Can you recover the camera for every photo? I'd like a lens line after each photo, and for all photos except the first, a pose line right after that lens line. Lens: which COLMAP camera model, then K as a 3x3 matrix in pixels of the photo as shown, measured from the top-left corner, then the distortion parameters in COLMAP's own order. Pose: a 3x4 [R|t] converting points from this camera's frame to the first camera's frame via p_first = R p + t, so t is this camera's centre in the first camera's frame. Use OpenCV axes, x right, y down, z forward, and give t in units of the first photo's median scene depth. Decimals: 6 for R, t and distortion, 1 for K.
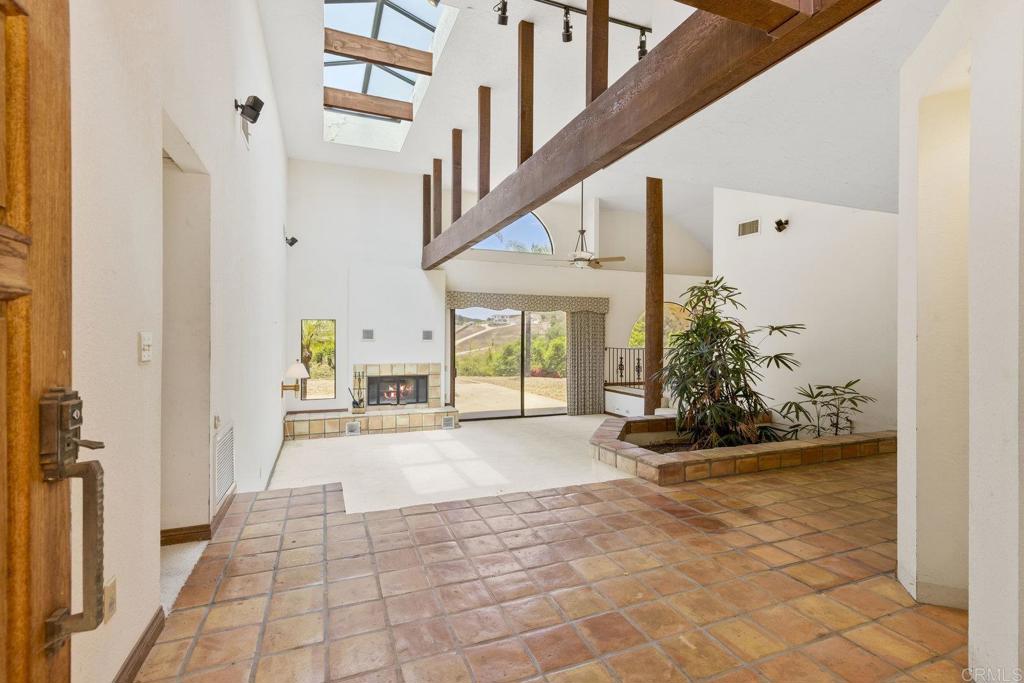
lens RADIAL K [[458.7, 0, 443.0], [0, 458.7, 340.9], [0, 0, 1]] dist [0.003906, -0.001234]
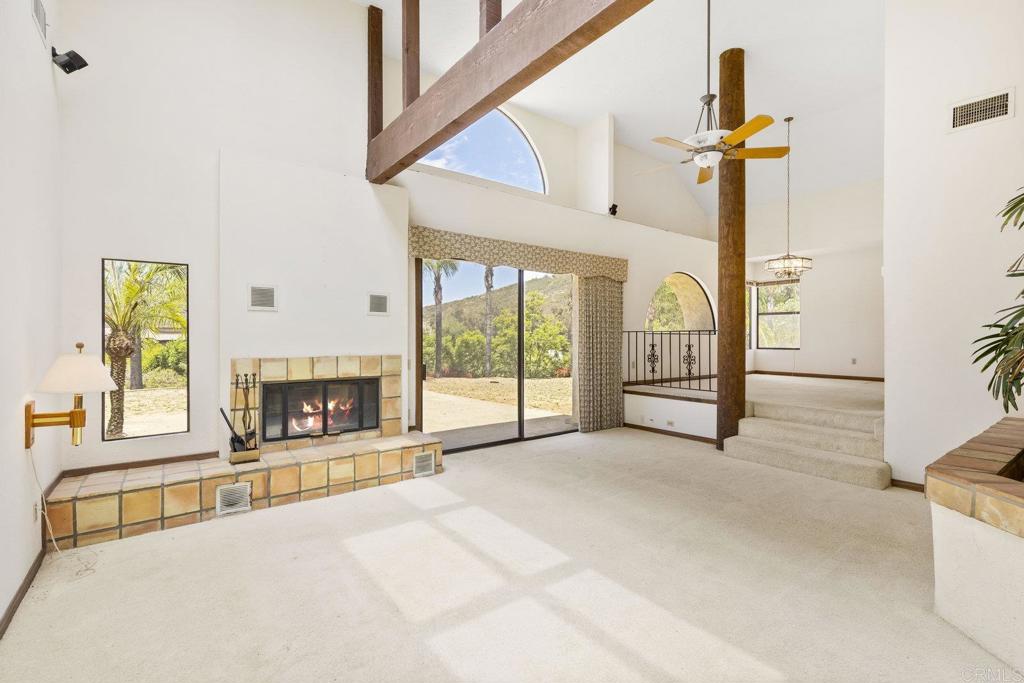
lens RADIAL K [[458.7, 0, 454.2], [0, 458.7, 345.1], [0, 0, 1]] dist [0.003906, -0.001234]
pose [[0.952874, -0.007014, 0.303286, -0.116703], [0.005604, 0.999969, 0.005519, 0.035017], [-0.303315, -0.003559, 0.952884, 0.467303]]
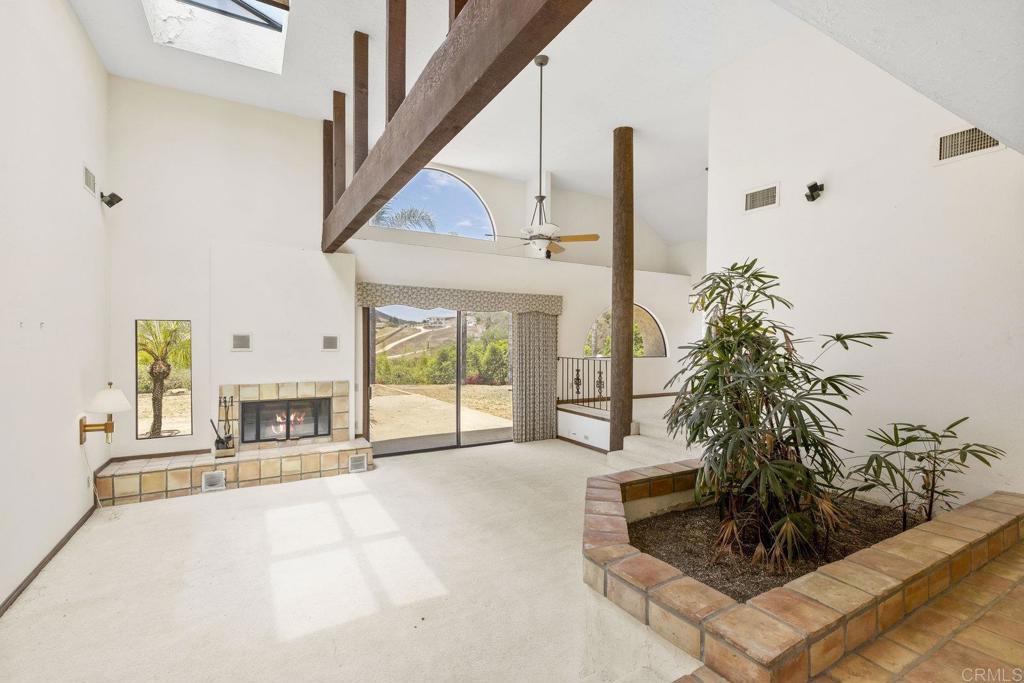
lens RADIAL K [[458.7, 0, 455.0], [0, 458.7, 350.6], [0, 0, 1]] dist [0.003906, -0.001234]
pose [[0.986448, -0.005351, 0.163988, 0.044071], [0.002668, 0.999859, 0.016578, -0.011879], [-0.164053, -0.015916, 0.986323, 0.253638]]
